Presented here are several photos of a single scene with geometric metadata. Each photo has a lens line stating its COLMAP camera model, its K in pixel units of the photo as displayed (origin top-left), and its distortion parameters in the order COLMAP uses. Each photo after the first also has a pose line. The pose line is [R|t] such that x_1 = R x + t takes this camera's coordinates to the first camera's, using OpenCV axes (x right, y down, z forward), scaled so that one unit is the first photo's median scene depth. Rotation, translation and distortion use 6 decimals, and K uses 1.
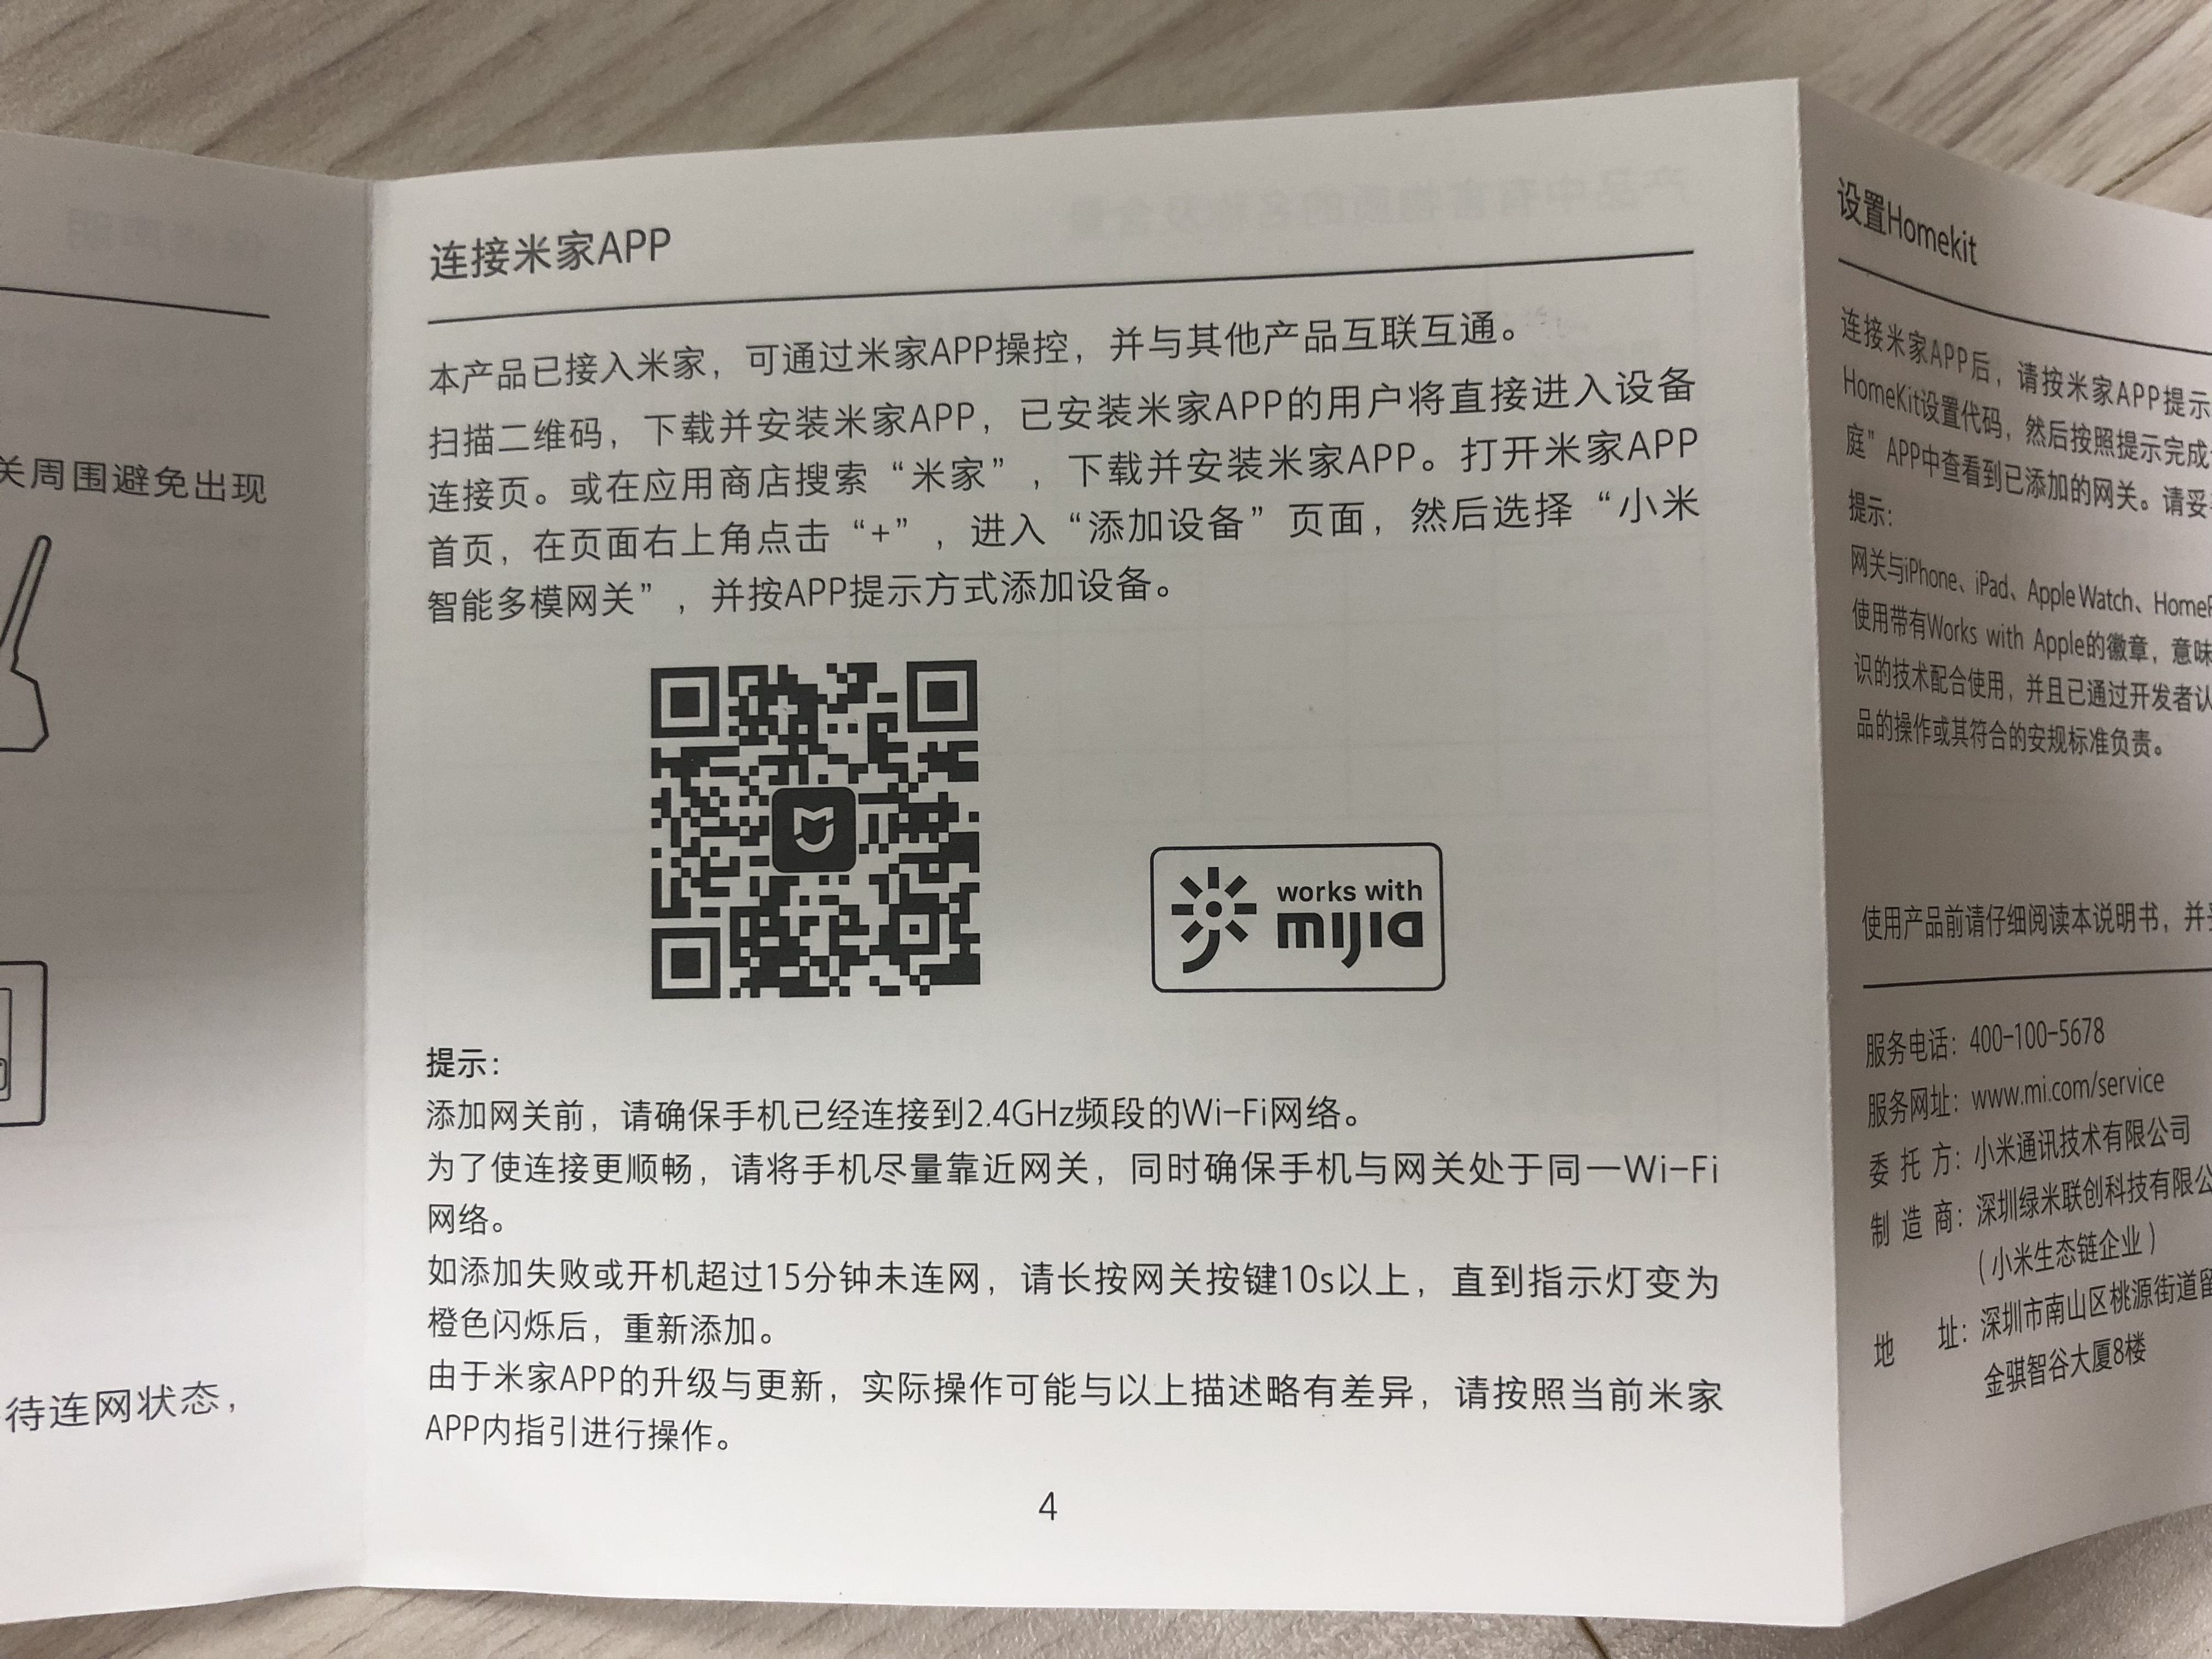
lens RADIAL K [[1768.2, 0, 1089.8], [0, 1768.2, 829.8], [0, 0, 1]] dist [-0.016654, 0.031825]
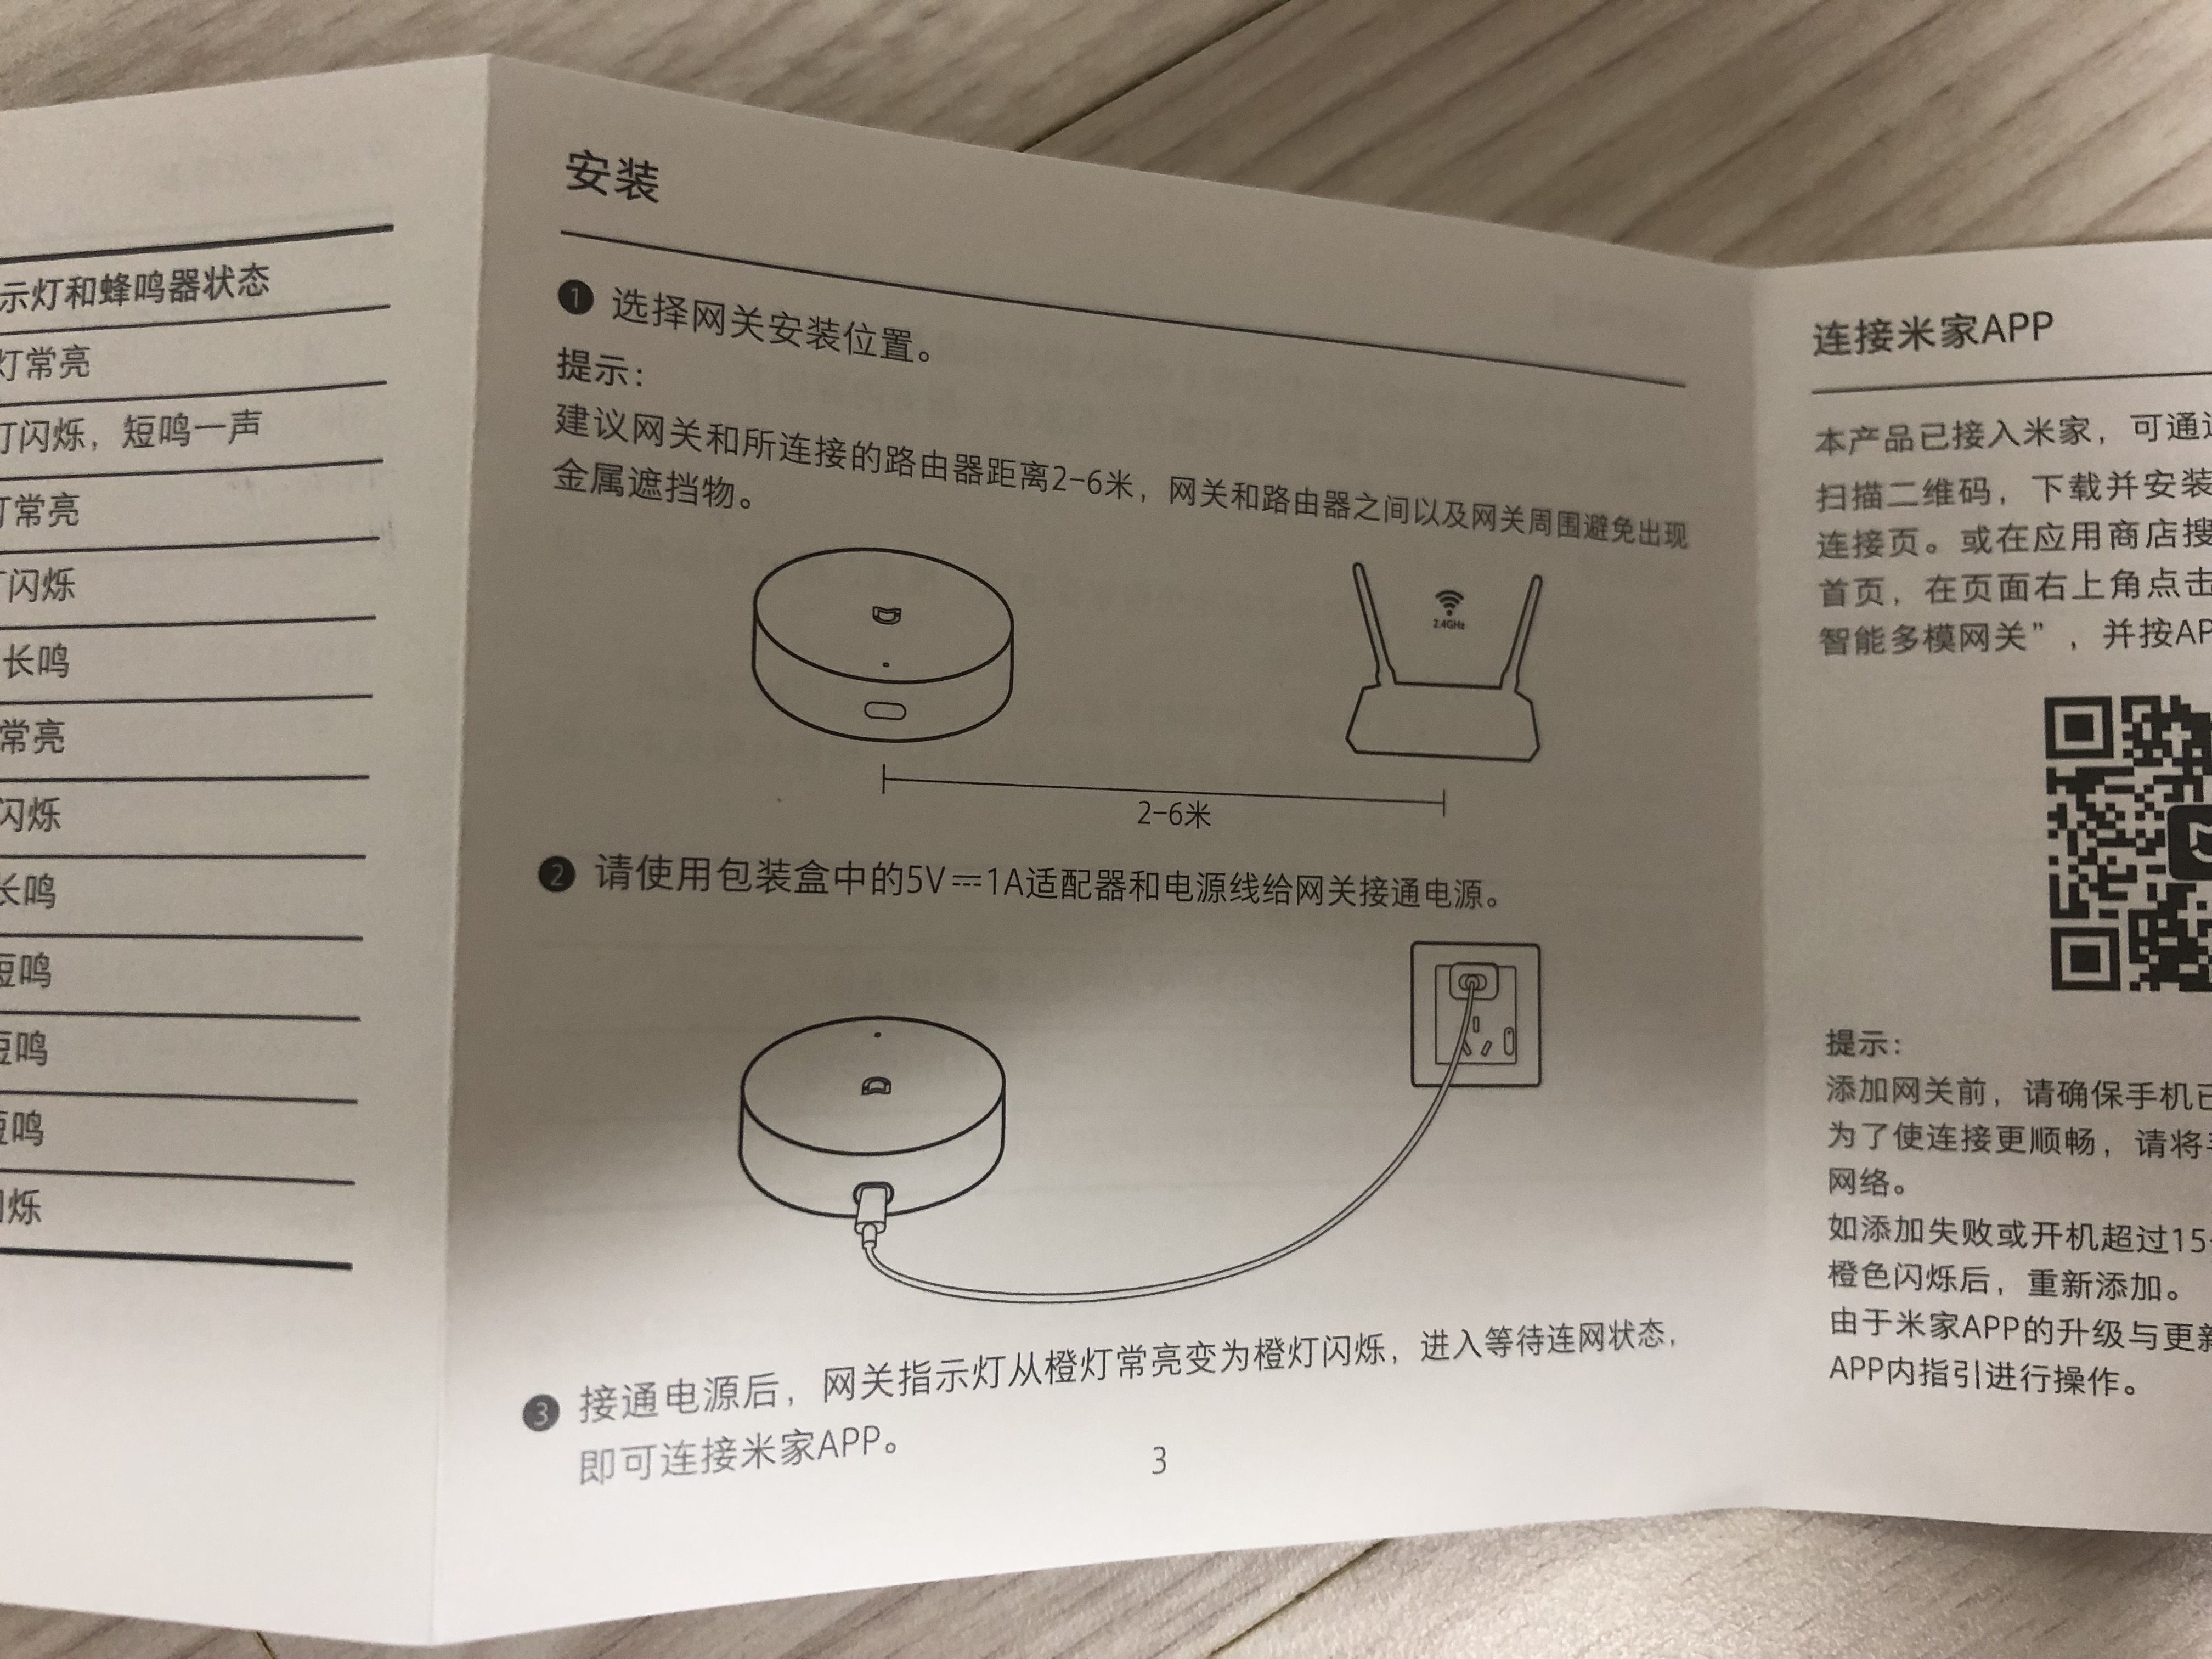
lens RADIAL K [[1768.2, 0, 1092.6], [0, 1768.2, 824.3], [0, 0, 1]] dist [-0.016654, 0.031825]
pose [[0.998675, 0.018250, -0.048116, -0.803572], [-0.019594, 0.999427, -0.027604, 0.032945], [0.047585, 0.028510, 0.998460, -0.157330]]
